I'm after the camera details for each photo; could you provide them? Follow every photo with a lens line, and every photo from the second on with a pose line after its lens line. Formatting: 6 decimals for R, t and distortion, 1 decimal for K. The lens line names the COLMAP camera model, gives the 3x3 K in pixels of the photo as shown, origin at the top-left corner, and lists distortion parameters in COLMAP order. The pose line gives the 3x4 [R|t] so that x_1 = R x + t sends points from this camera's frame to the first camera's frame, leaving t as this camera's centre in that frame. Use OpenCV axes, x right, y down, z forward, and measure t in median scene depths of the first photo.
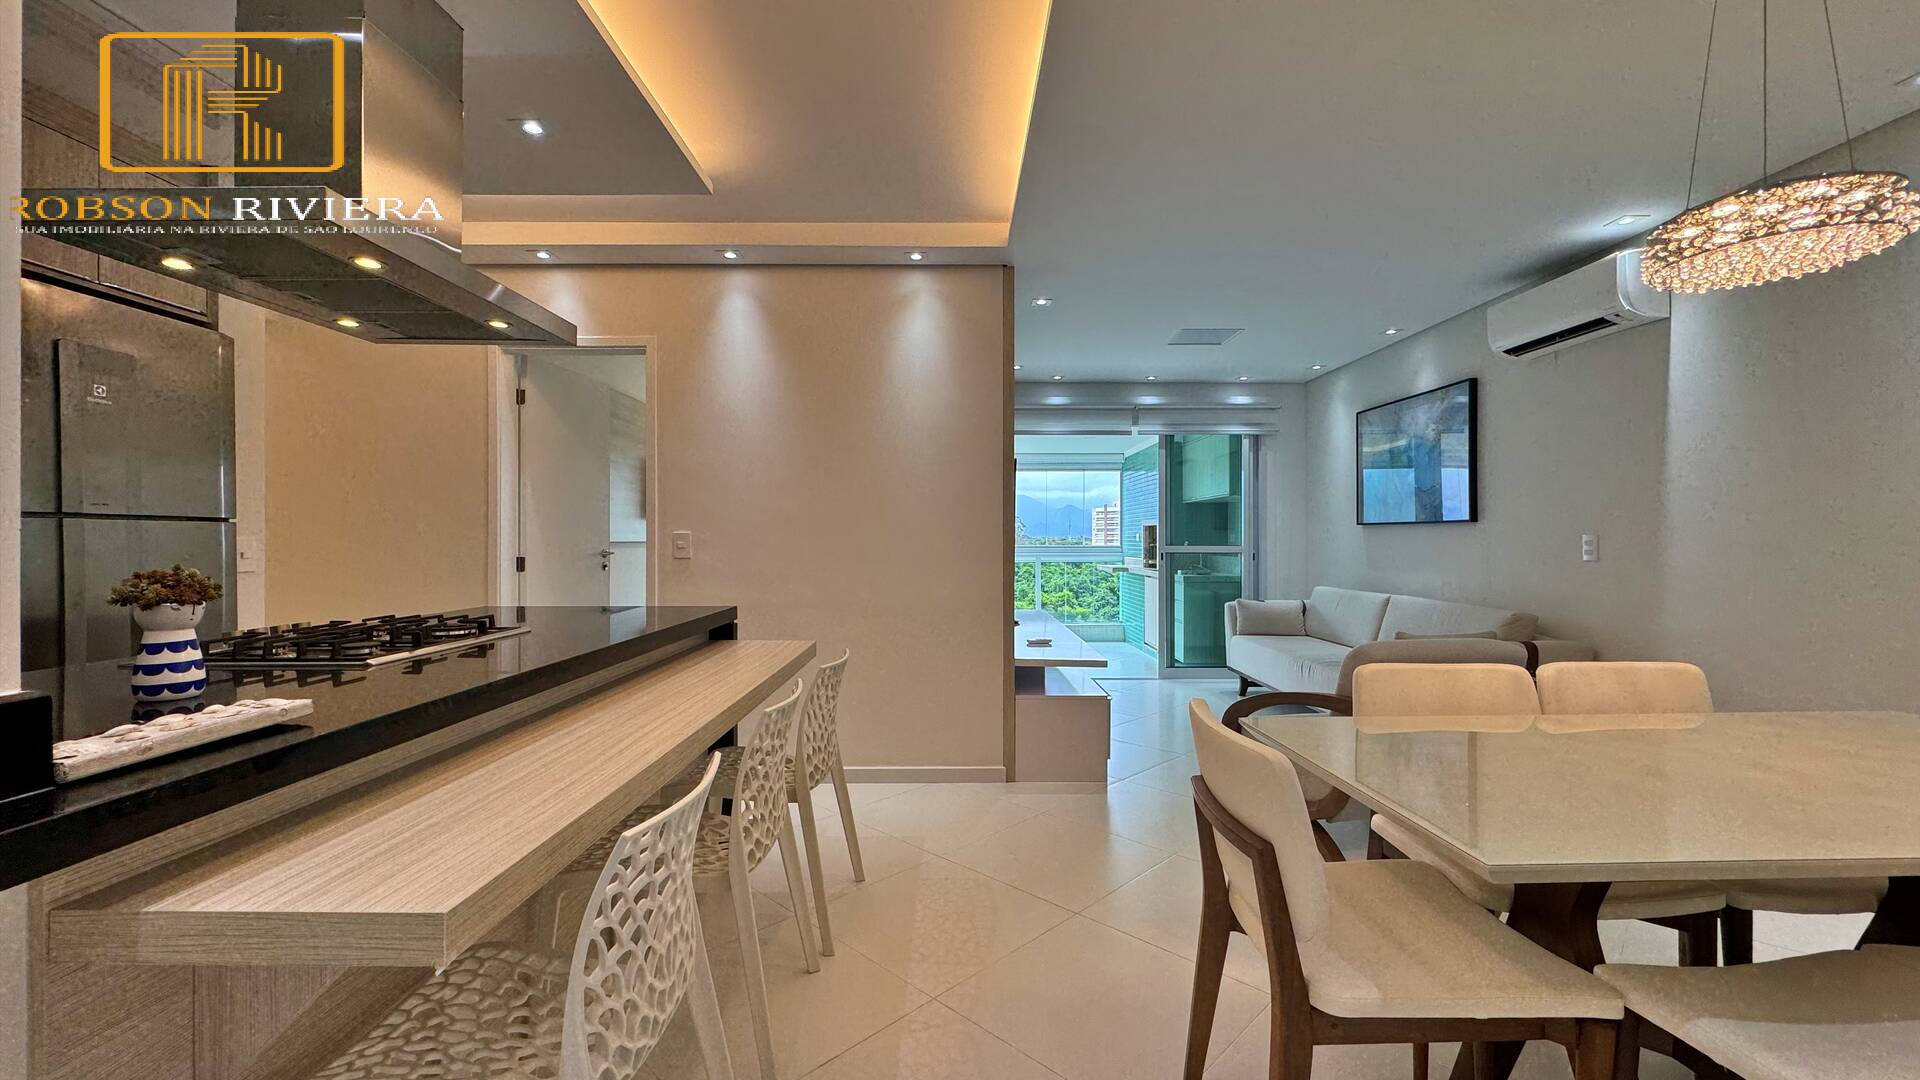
lens RADIAL K [[766.5, 0, 960.9], [0, 766.5, 536.9], [0, 0, 1]] dist [-0.000961, -0.000057]
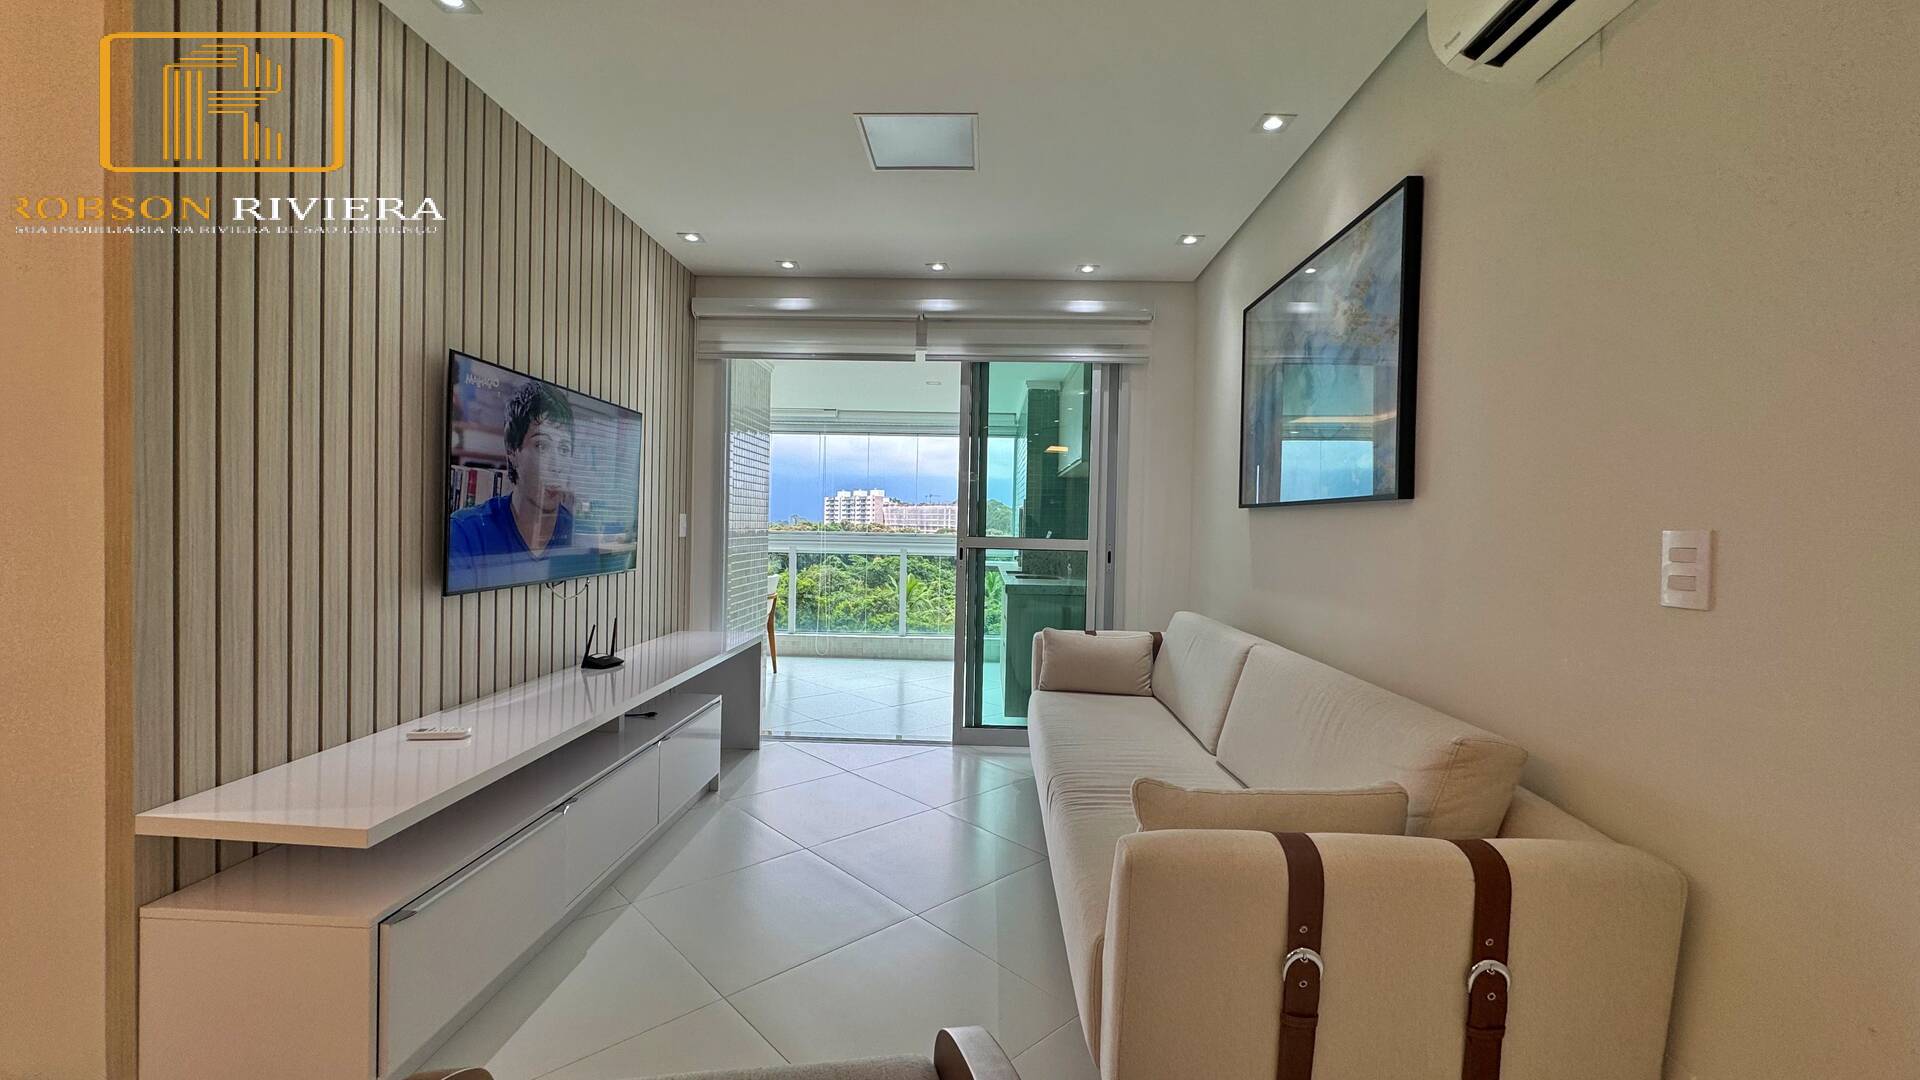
lens RADIAL K [[766.5, 0, 960.9], [0, 766.5, 536.9], [0, 0, 1]] dist [-0.000961, -0.000057]
pose [[0.999122, 0.017495, -0.038056, 0.296666], [-0.016721, 0.999649, 0.020571, -0.001196], [0.038402, -0.019917, 0.999064, 0.375049]]
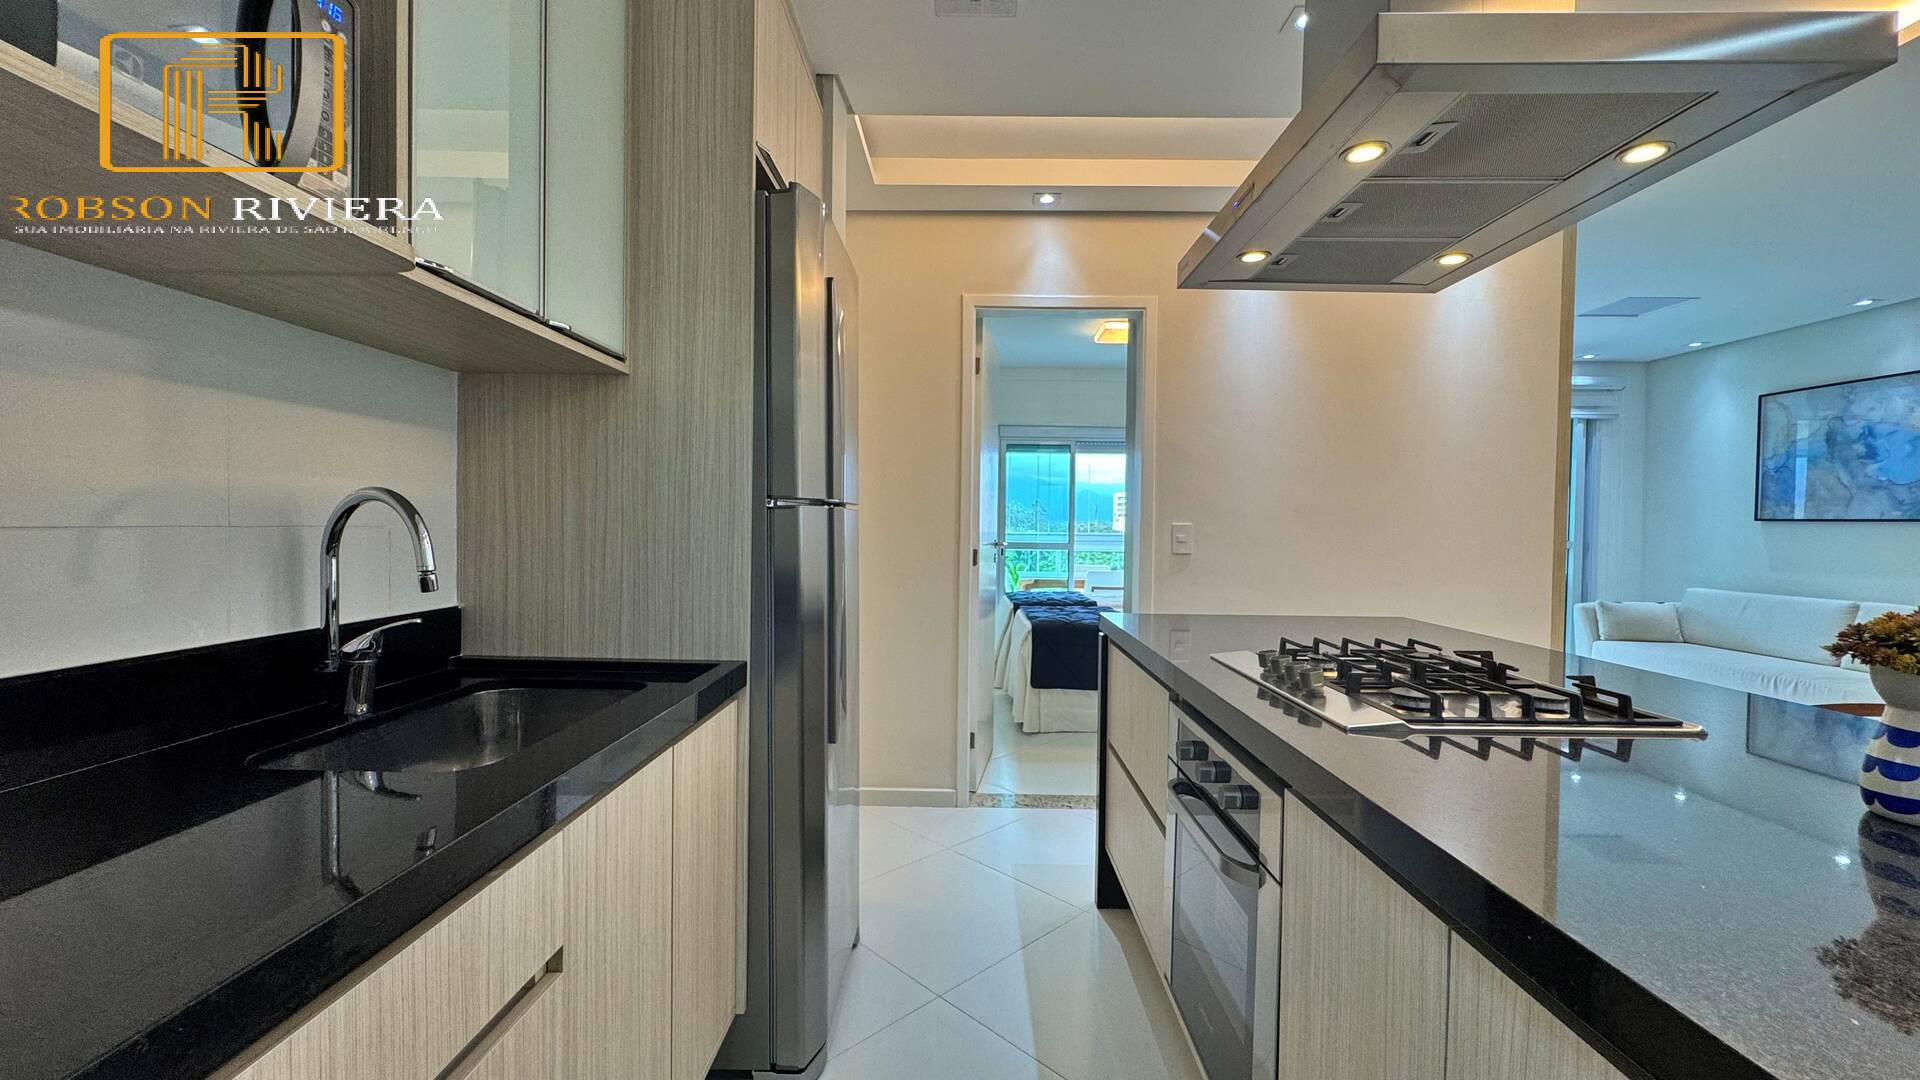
lens RADIAL K [[766.5, 0, 960.9], [0, 766.5, 536.9], [0, 0, 1]] dist [-0.000961, -0.000057]
pose [[0.999778, 0.013449, -0.016193, -0.362373], [-0.013088, 0.999668, 0.022205, -0.003231], [0.016486, -0.021989, 0.999622, 0.073617]]
